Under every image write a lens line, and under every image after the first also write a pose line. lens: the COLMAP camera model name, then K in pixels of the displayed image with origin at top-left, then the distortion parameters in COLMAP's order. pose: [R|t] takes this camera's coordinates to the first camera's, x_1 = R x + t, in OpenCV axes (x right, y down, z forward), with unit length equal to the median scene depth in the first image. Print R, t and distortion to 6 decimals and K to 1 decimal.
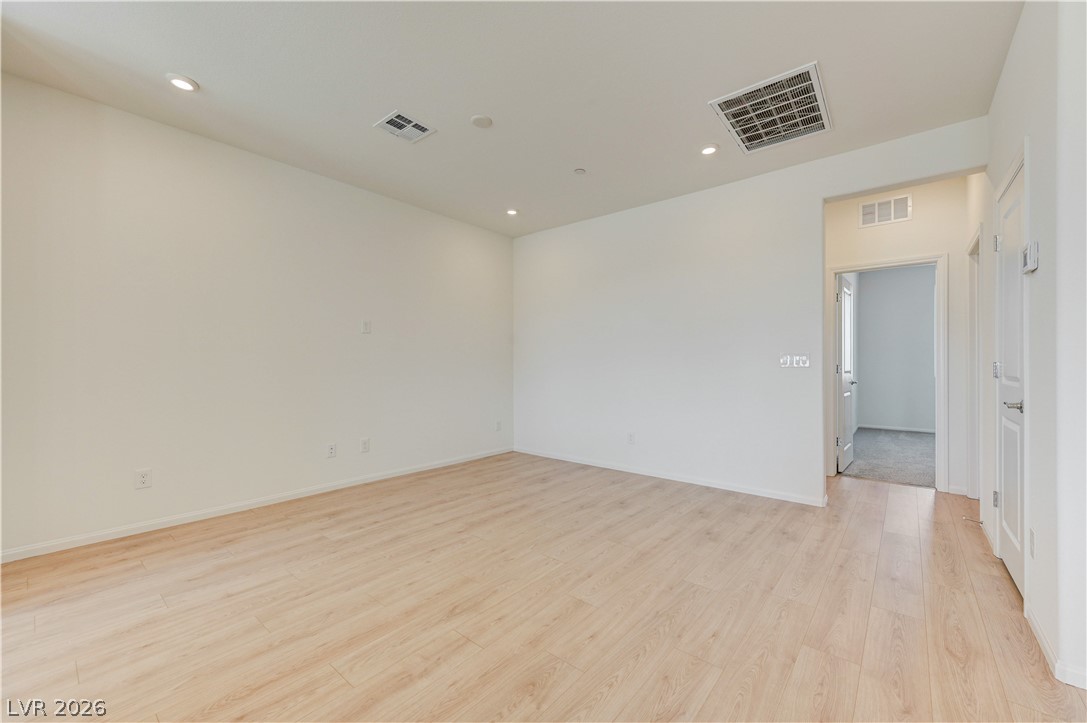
lens RADIAL K [[426.2, 0, 552.3], [0, 426.2, 364.8], [0, 0, 1]] dist [-0.000539, 0.000302]
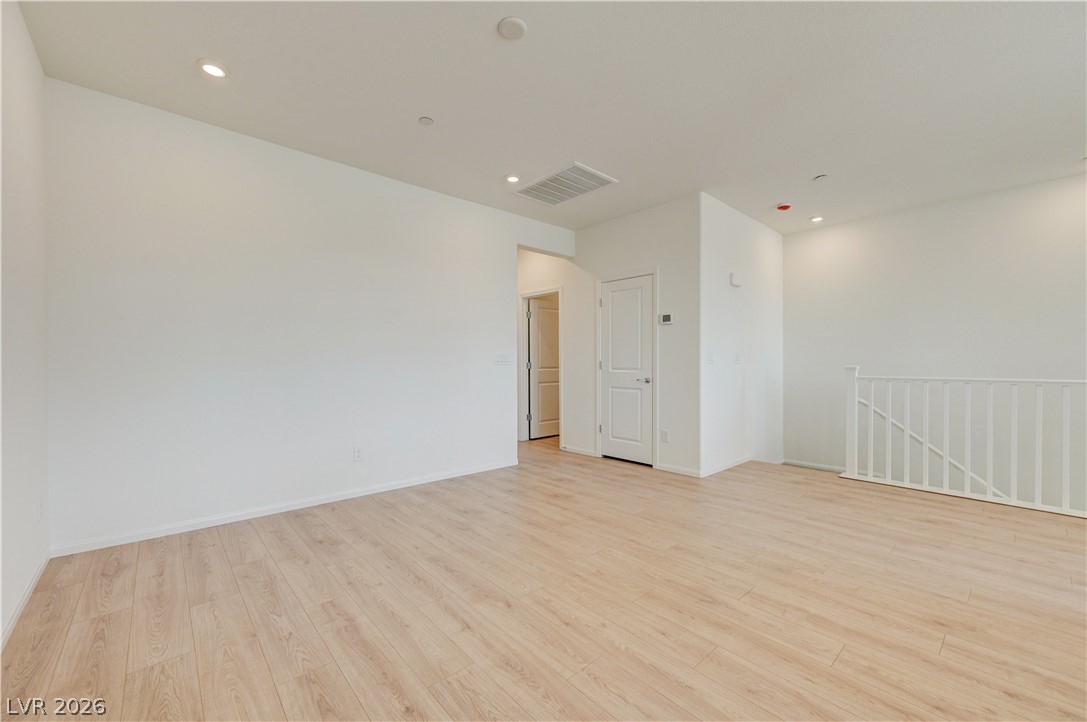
lens RADIAL K [[426.2, 0, 550.9], [0, 426.2, 359.5], [0, 0, 1]] dist [-0.000539, 0.000302]
pose [[0.155603, 0.006199, 0.987800, -0.908873], [0.004677, 0.999964, -0.007012, 0.001703], [-0.987809, 0.005711, 0.155568, 0.844915]]
